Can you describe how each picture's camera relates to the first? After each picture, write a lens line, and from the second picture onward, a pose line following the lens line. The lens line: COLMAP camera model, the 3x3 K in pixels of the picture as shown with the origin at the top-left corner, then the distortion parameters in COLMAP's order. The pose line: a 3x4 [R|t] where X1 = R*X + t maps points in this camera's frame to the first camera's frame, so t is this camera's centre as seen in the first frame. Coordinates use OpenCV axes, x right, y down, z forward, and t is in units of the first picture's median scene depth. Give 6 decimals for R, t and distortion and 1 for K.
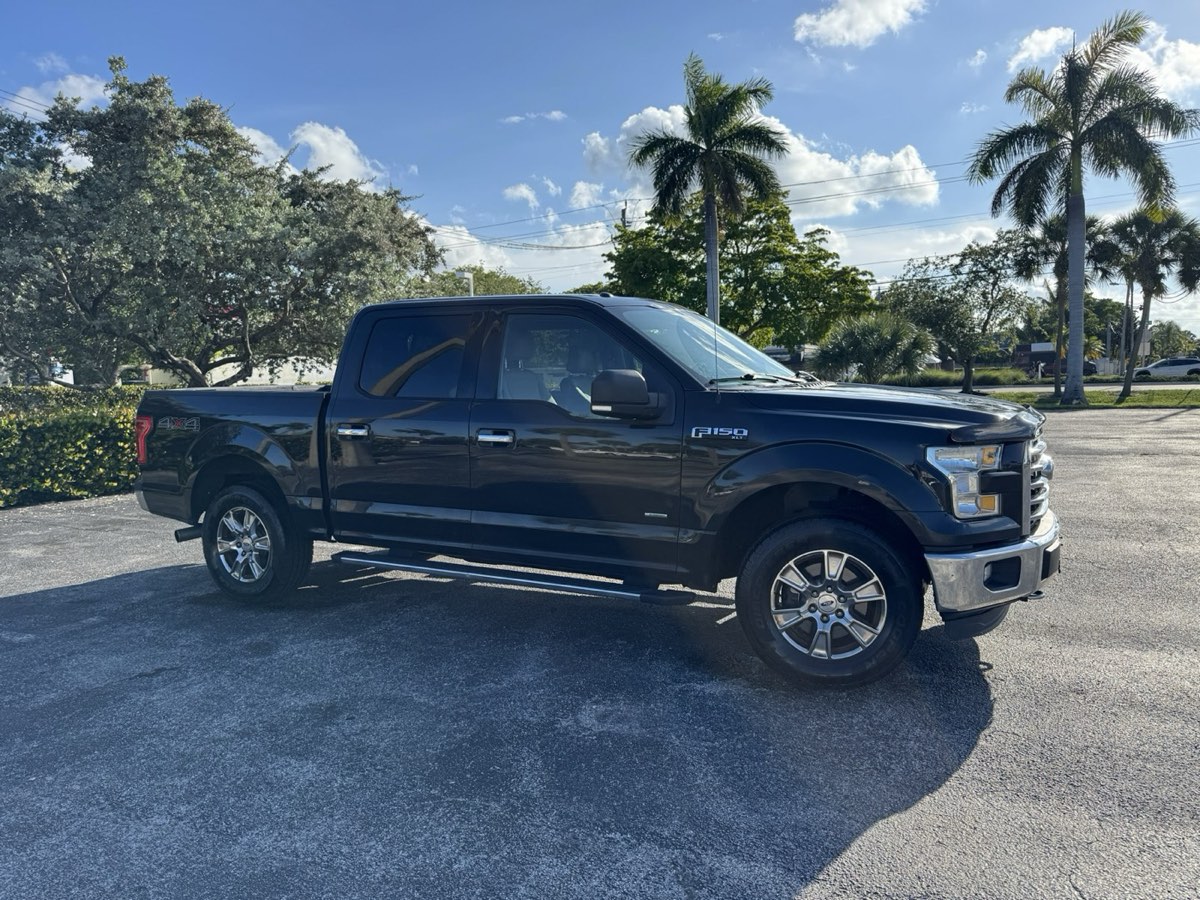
lens RADIAL K [[839.7, 0, 600.9], [0, 839.7, 510.4], [0, 0, 1]] dist [0.069814, -0.096275]
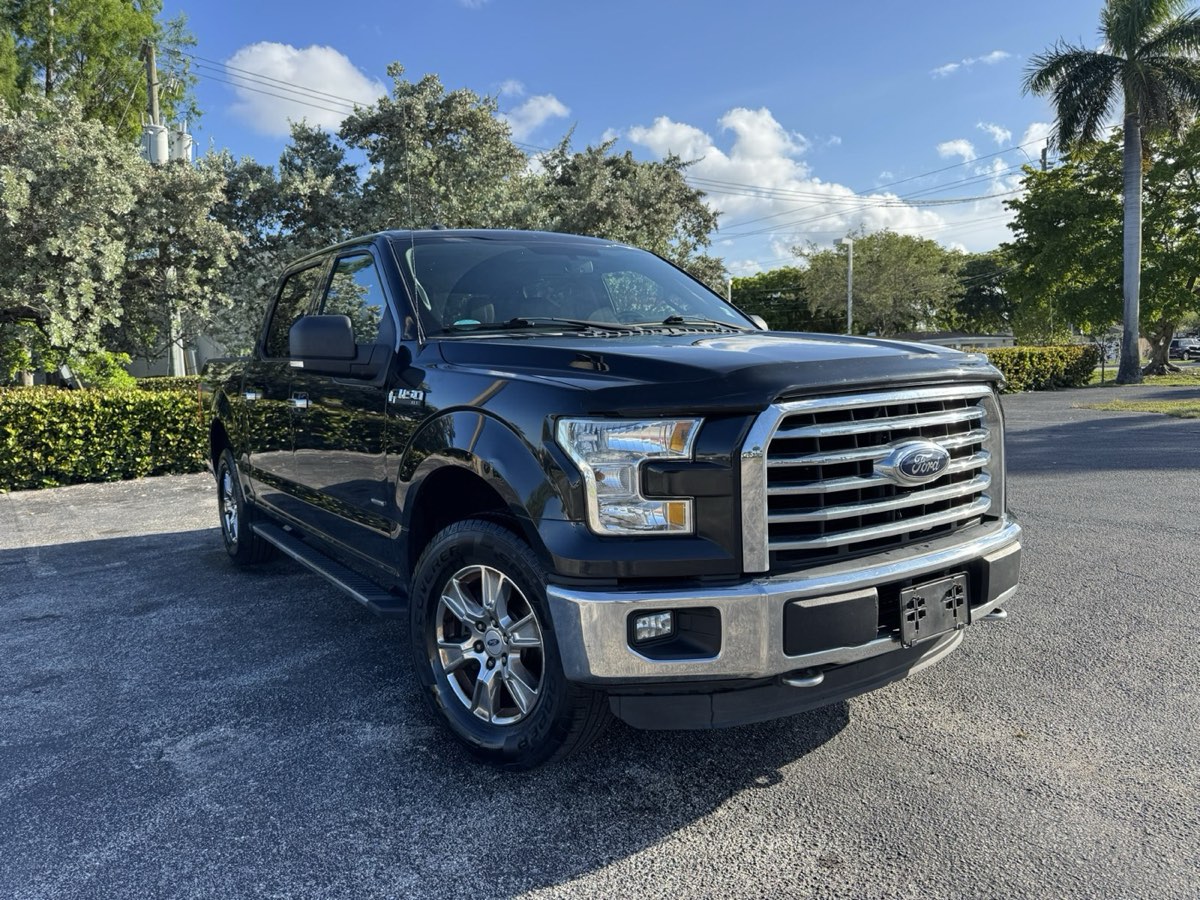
lens RADIAL K [[839.7, 0, 600.9], [0, 839.7, 510.4], [0, 0, 1]] dist [0.069814, -0.096275]
pose [[0.877727, 0.067041, -0.474448, 0.171616], [-0.055950, 0.997730, 0.037477, -0.007334], [0.475884, -0.006349, 0.879485, 0.112866]]
